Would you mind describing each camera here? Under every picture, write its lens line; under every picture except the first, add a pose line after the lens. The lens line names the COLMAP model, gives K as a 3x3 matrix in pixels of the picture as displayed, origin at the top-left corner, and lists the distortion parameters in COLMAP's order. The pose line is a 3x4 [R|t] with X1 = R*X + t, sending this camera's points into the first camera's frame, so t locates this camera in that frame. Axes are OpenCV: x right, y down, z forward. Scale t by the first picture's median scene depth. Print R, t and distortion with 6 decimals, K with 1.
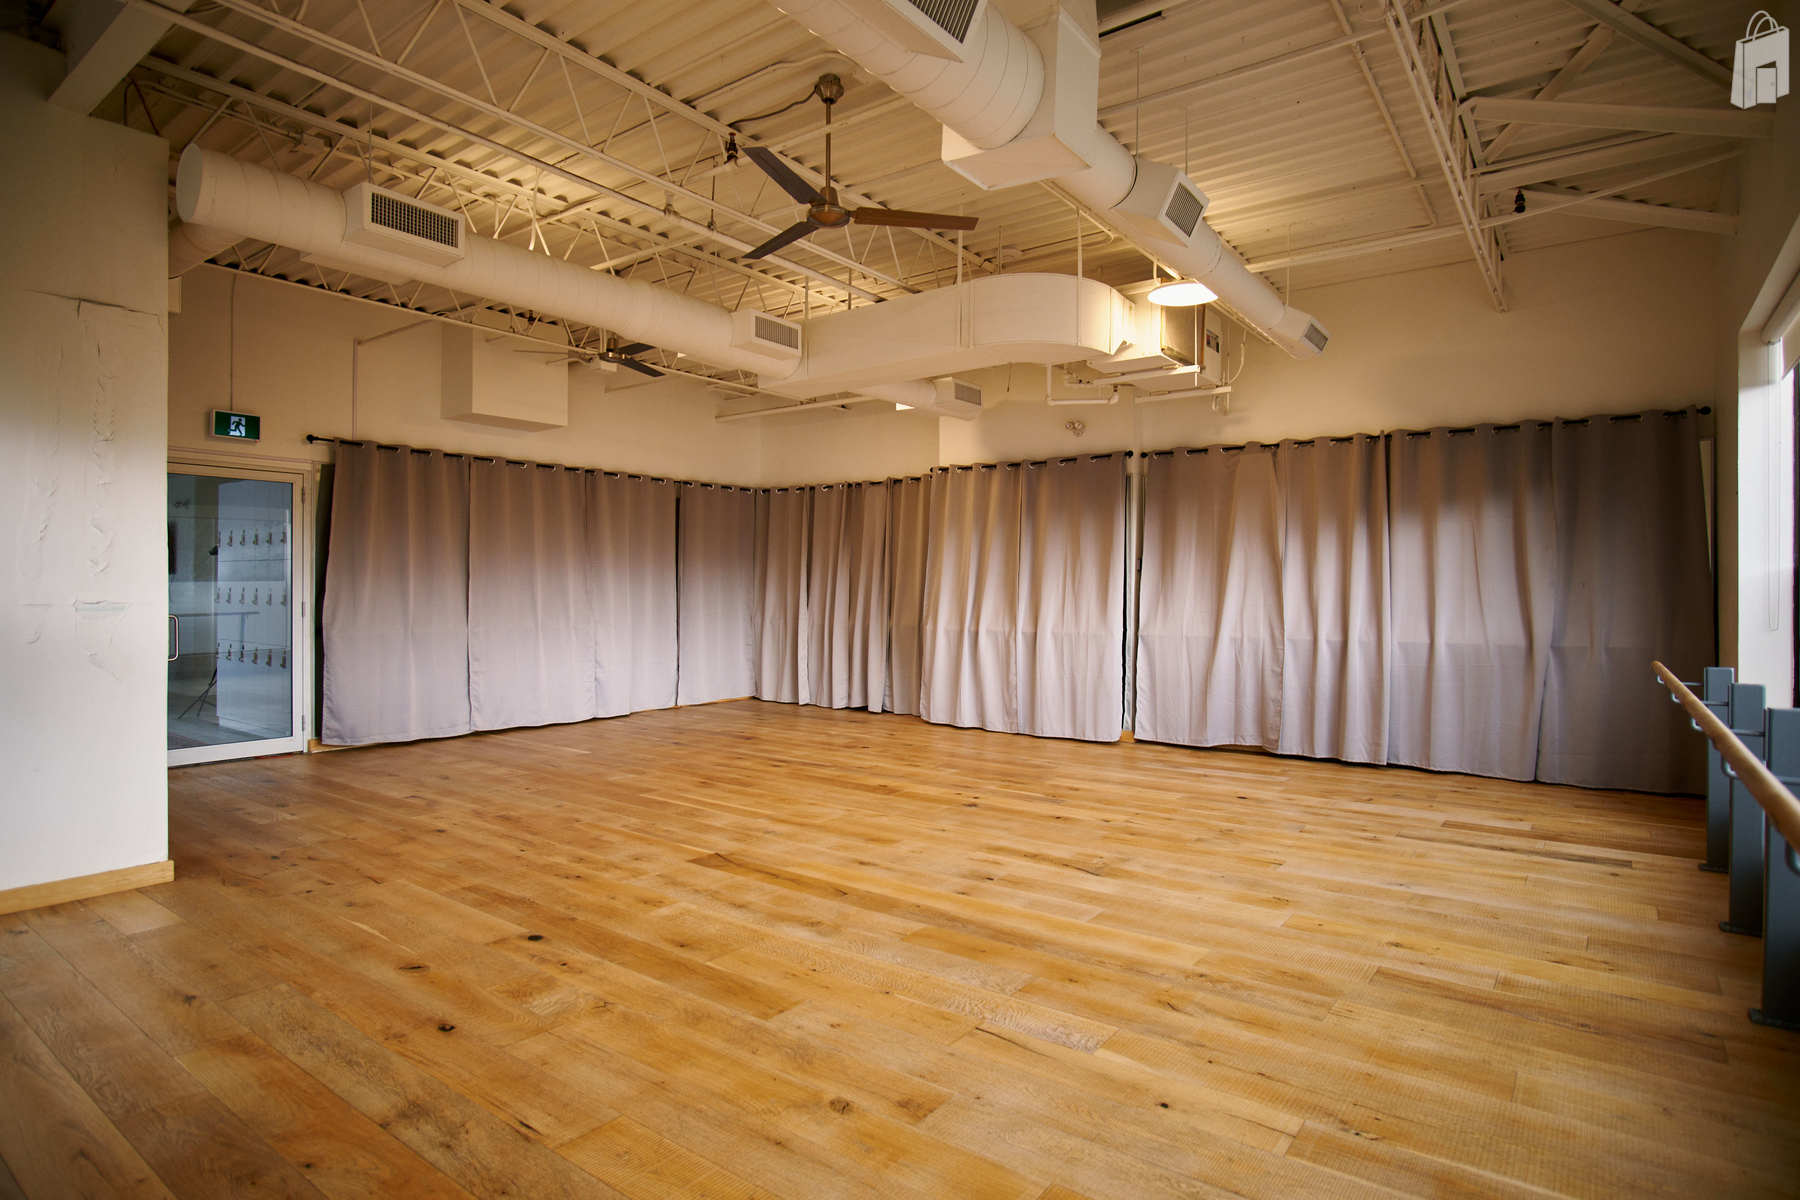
lens RADIAL K [[959.8, 0, 911.8], [0, 959.8, 591.3], [0, 0, 1]] dist [-0.036316, 0.012029]
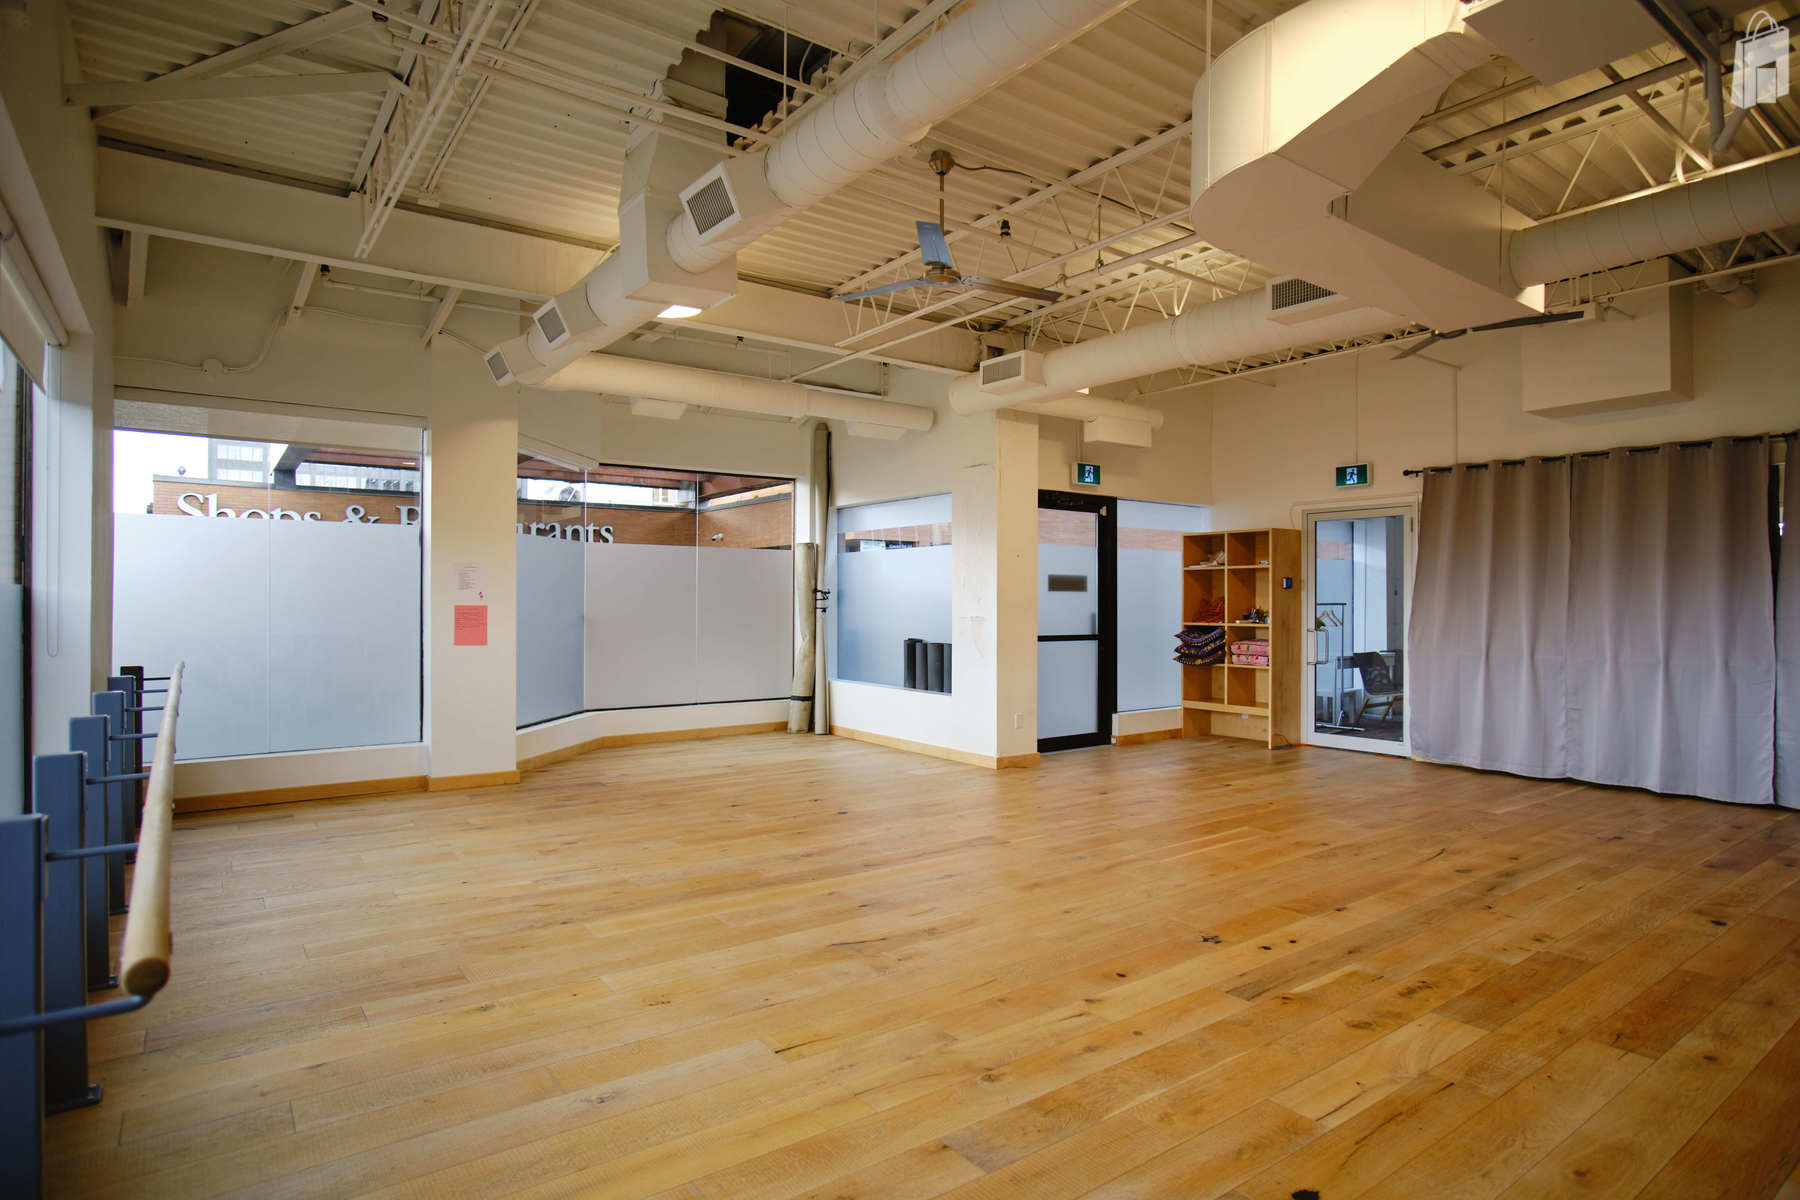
lens RADIAL K [[968.8, 0, 912.7], [0, 968.8, 585.1], [0, 0, 1]] dist [-0.036690, 0.011851]
pose [[-0.287737, -0.020515, -0.957490, 0.984751], [-0.004584, 0.999789, -0.020043, -0.011162], [0.957698, -0.001378, -0.287771, 1.277673]]
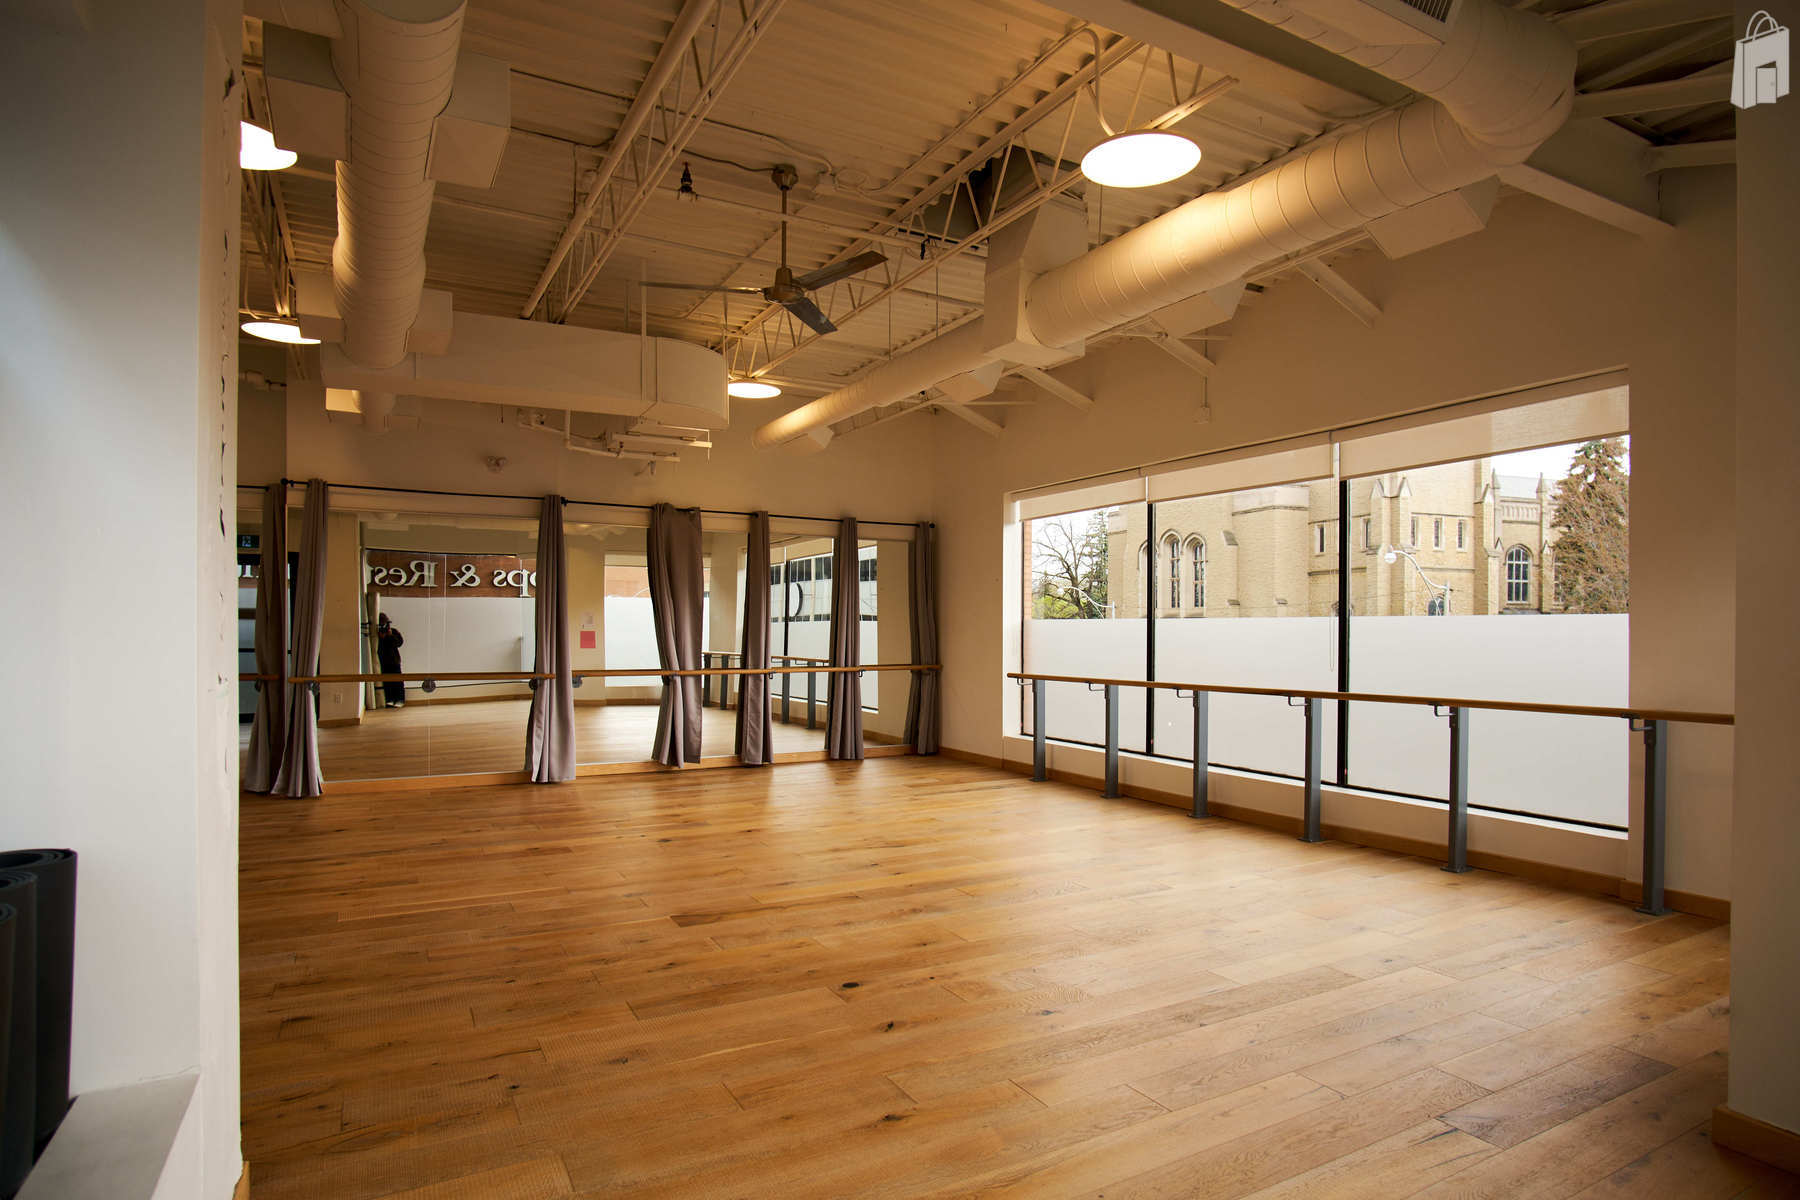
lens RADIAL K [[995.0, 0, 908.0], [0, 995.0, 604.8], [0, 0, 1]] dist [-0.022258, 0.000867]
pose [[0.413226, 0.019014, 0.910430, -1.052804], [0.001049, 0.999771, -0.021355, -0.013629], [-0.910628, 0.009780, 0.413112, 0.396718]]
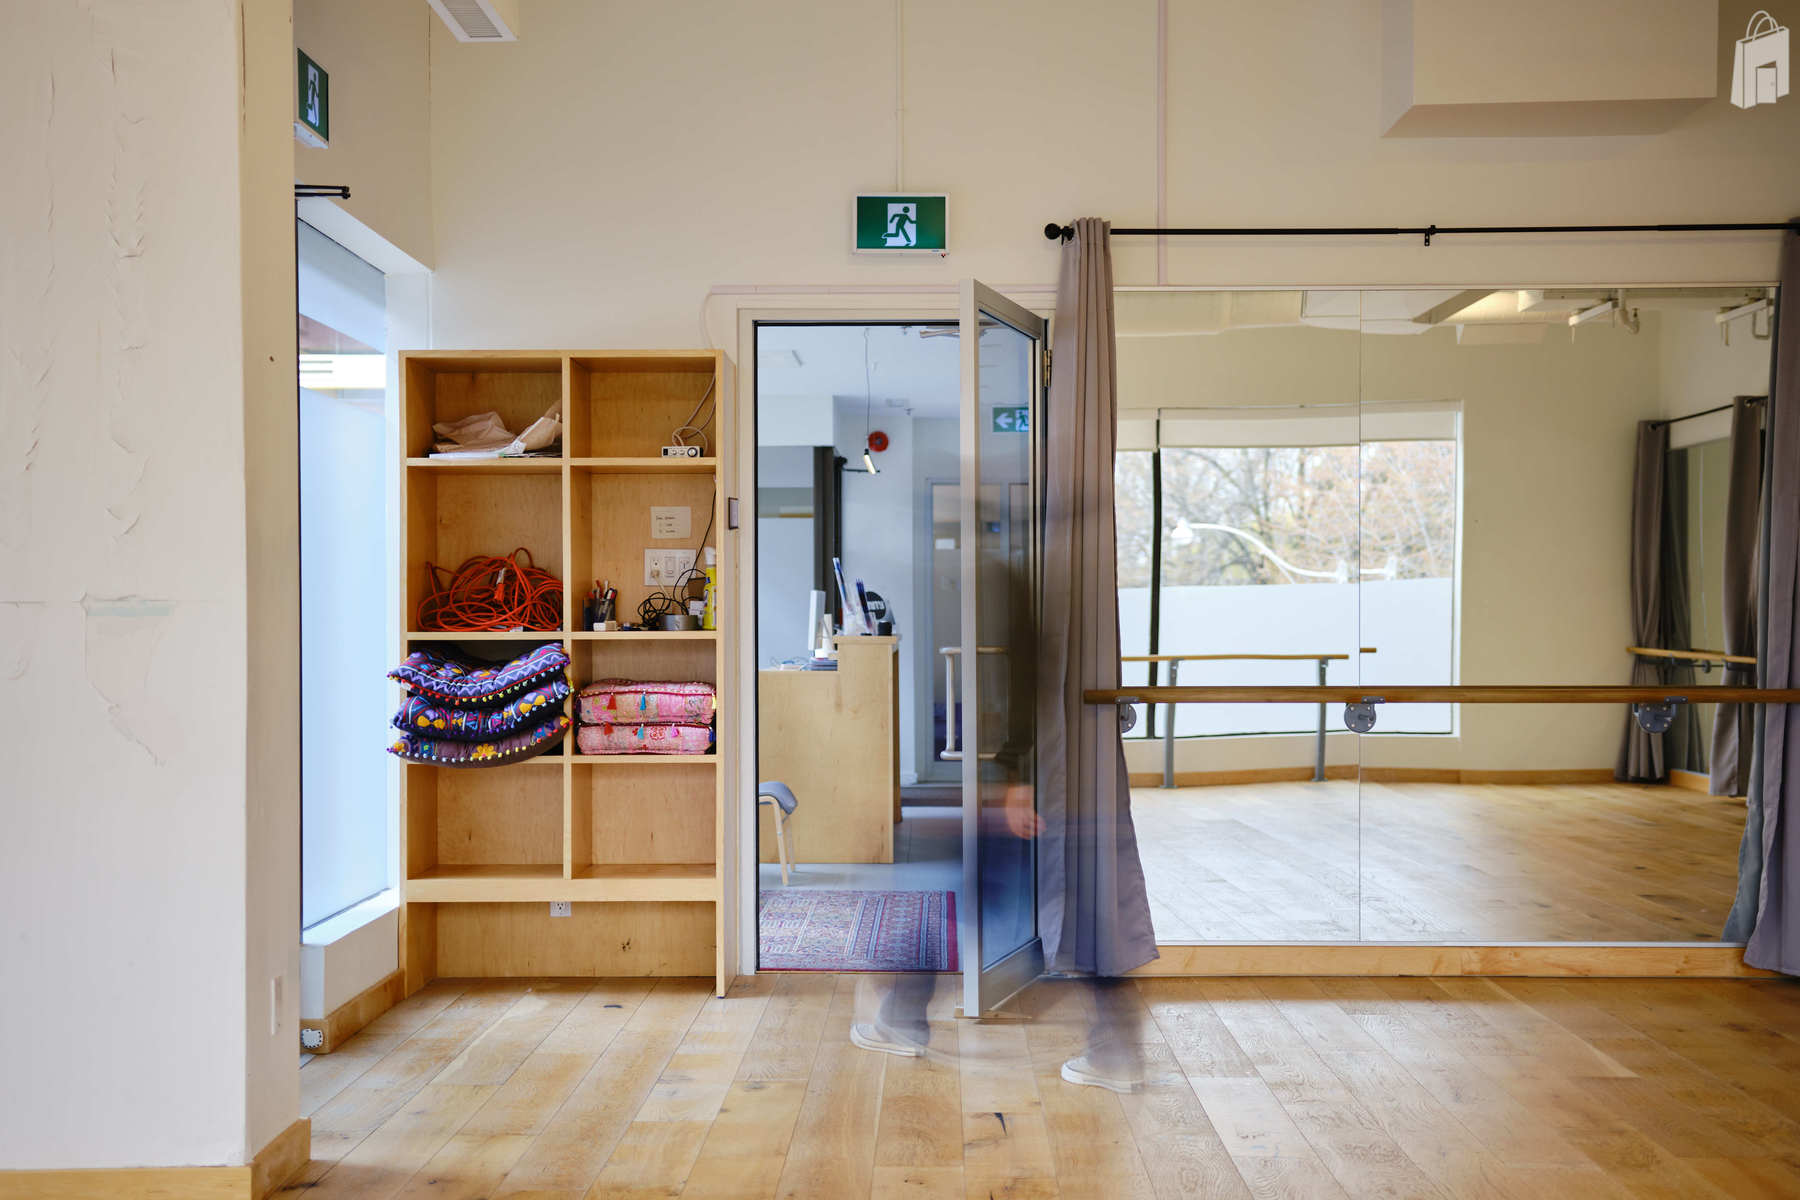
lens RADIAL K [[2436.3, 0, 903.4], [0, 2436.3, 603.6], [0, 0, 1]] dist [0.090269, -0.008131]
pose [[0.581708, -0.009852, -0.813338, 0.344880], [0.002695, 0.999945, -0.010185, 0.023819], [0.813394, 0.003732, 0.581702, 0.521959]]
